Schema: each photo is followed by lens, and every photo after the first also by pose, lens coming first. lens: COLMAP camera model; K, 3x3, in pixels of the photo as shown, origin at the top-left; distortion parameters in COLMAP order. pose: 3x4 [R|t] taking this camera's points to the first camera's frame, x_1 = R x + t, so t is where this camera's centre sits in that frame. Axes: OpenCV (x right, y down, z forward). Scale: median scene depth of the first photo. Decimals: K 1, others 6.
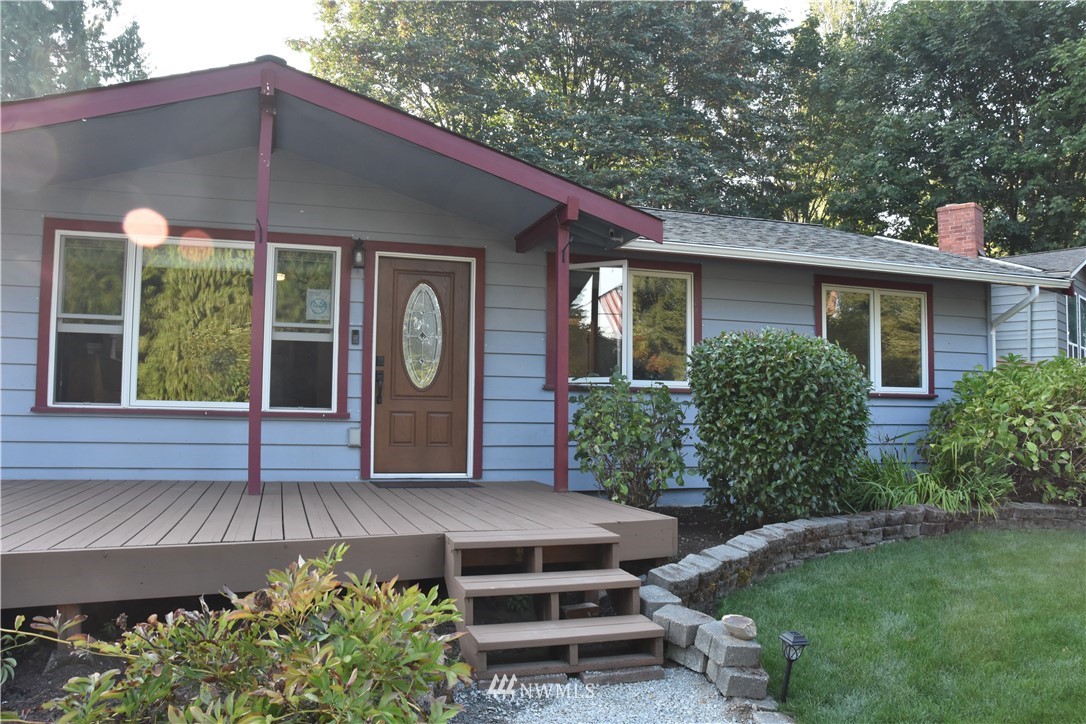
lens RADIAL K [[849.0, 0, 543.1], [0, 849.0, 360.3], [0, 0, 1]] dist [-0.047207, -0.000672]
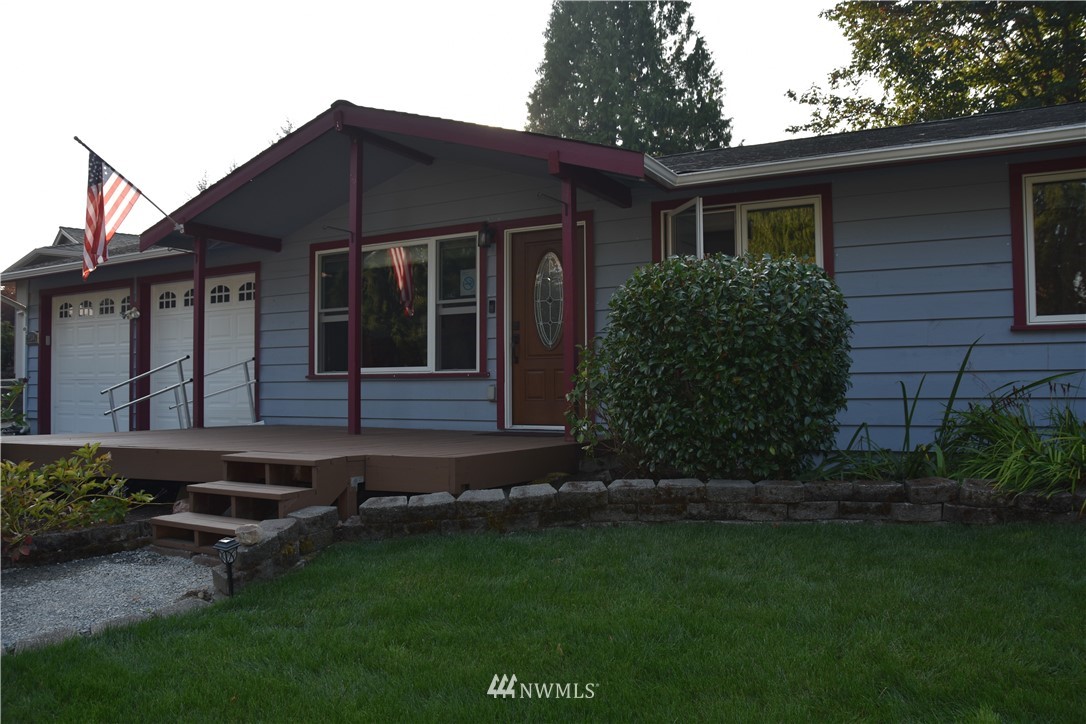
lens RADIAL K [[849.0, 0, 541.6], [0, 849.0, 365.4], [0, 0, 1]] dist [-0.047207, -0.000672]
pose [[0.688554, -0.035094, -0.724336, 0.672198], [0.069425, 0.997431, 0.017669, 0.037204], [0.721855, -0.062453, 0.689221, 0.246479]]
